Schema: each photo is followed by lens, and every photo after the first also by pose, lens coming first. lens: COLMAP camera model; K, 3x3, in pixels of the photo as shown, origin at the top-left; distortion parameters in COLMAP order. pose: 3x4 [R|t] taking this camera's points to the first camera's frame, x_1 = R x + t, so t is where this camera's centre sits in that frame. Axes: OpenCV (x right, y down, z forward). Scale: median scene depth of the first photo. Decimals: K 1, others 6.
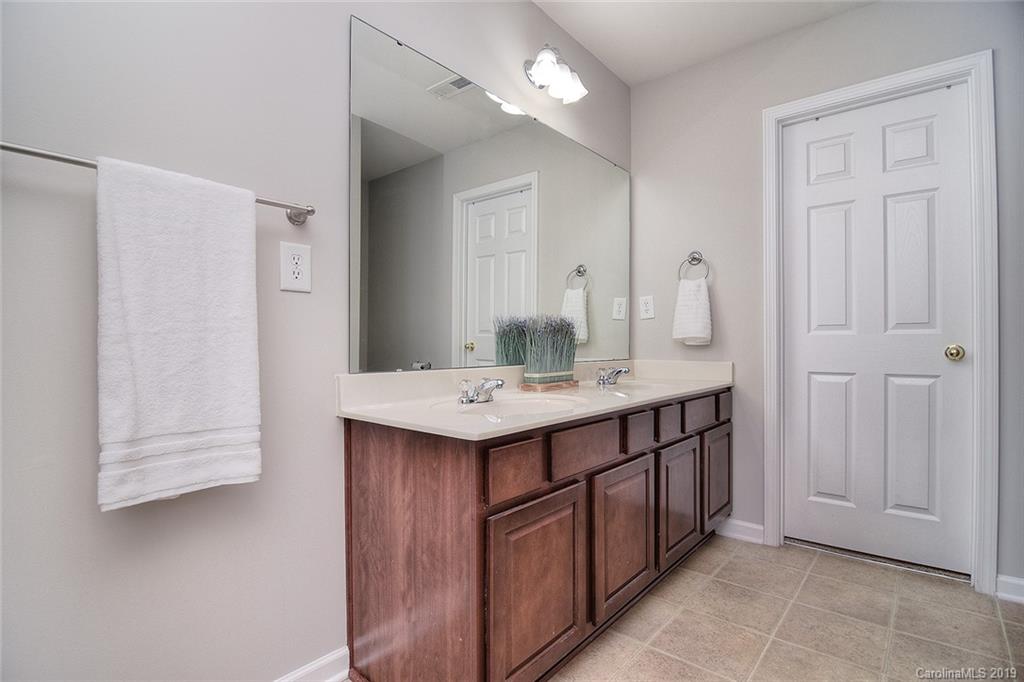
lens RADIAL K [[501.9, 0, 513.6], [0, 501.9, 336.8], [0, 0, 1]] dist [-0.012879, -0.005238]
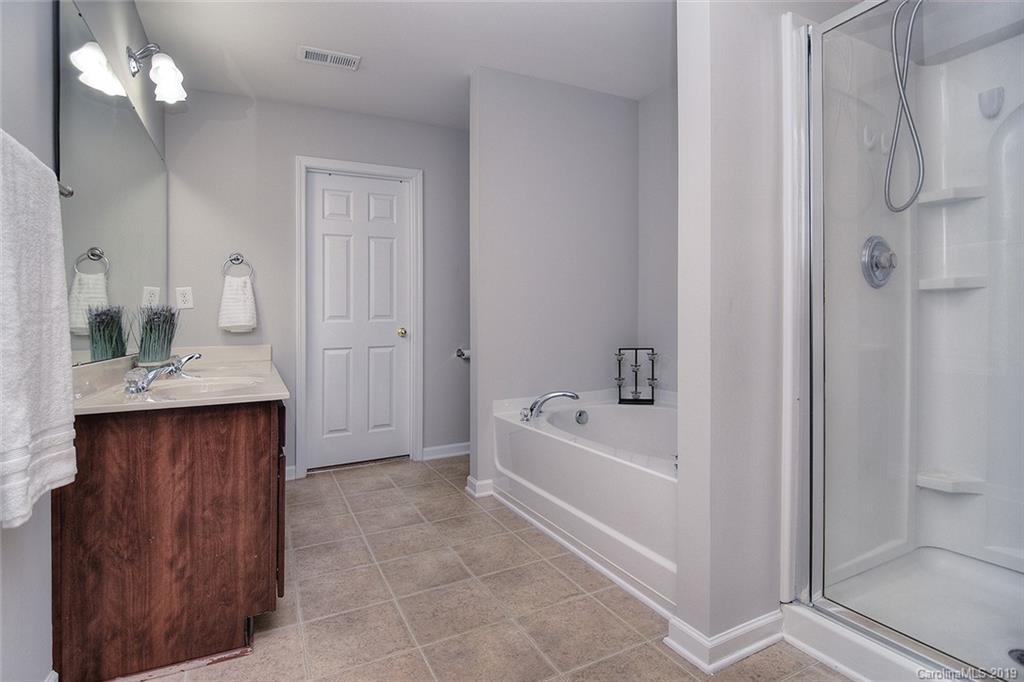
lens RADIAL K [[501.9, 0, 511.5], [0, 501.9, 331.4], [0, 0, 1]] dist [-0.012879, -0.005238]
pose [[0.398314, -0.021484, 0.916998, -0.866908], [0.007315, 0.999768, 0.020246, -0.007806], [-0.917220, -0.001357, 0.398379, -0.120443]]
